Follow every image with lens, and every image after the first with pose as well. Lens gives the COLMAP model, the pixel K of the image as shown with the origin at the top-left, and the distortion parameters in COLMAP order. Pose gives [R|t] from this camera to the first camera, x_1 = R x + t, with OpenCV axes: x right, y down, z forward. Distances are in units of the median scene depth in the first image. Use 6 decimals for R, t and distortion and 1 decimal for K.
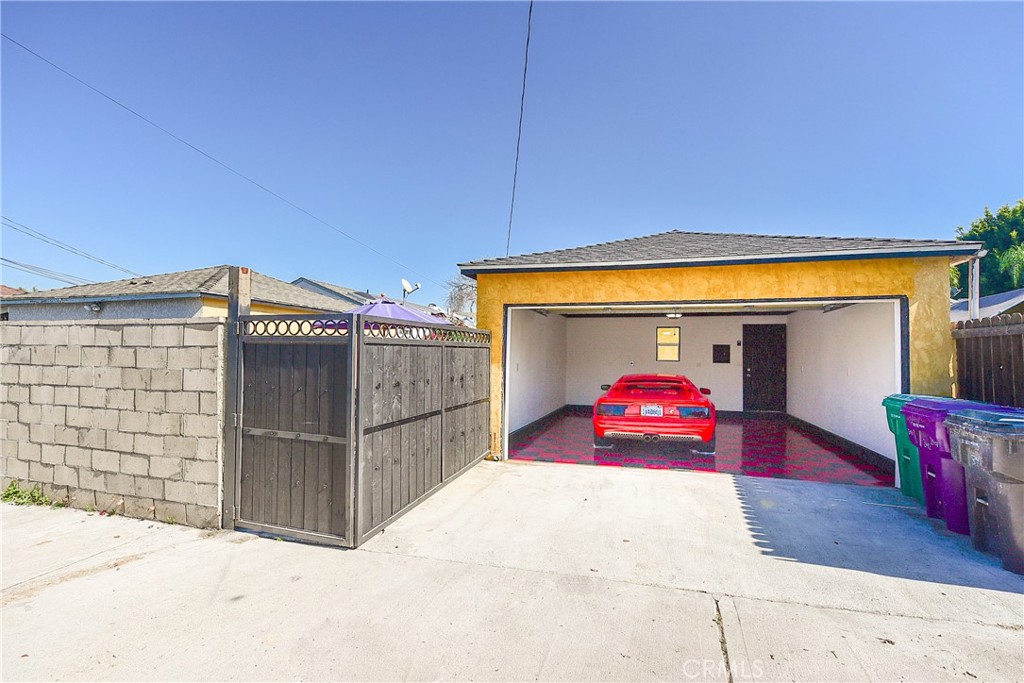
lens RADIAL K [[444.6, 0, 510.4], [0, 444.6, 358.5], [0, 0, 1]] dist [-0.011519, -0.004422]
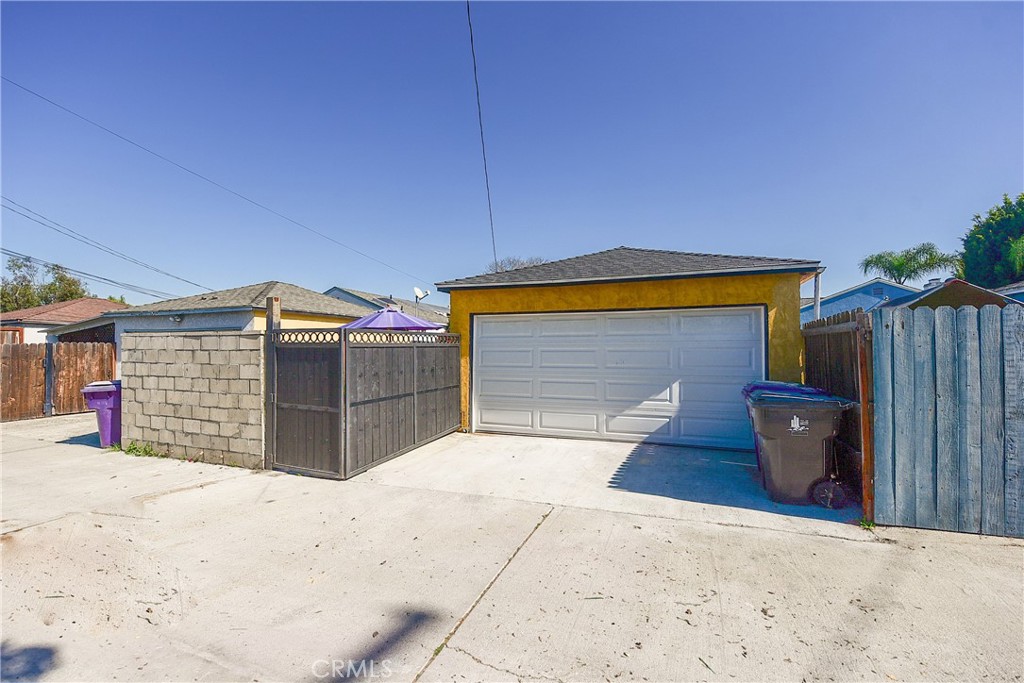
lens RADIAL K [[444.6, 0, 510.4], [0, 444.6, 358.5], [0, 0, 1]] dist [-0.011519, -0.004422]
pose [[0.995298, -0.008489, -0.096492, 0.317992], [0.009966, 0.999840, 0.014841, -0.010397], [0.096351, -0.015733, 0.995223, -0.404623]]
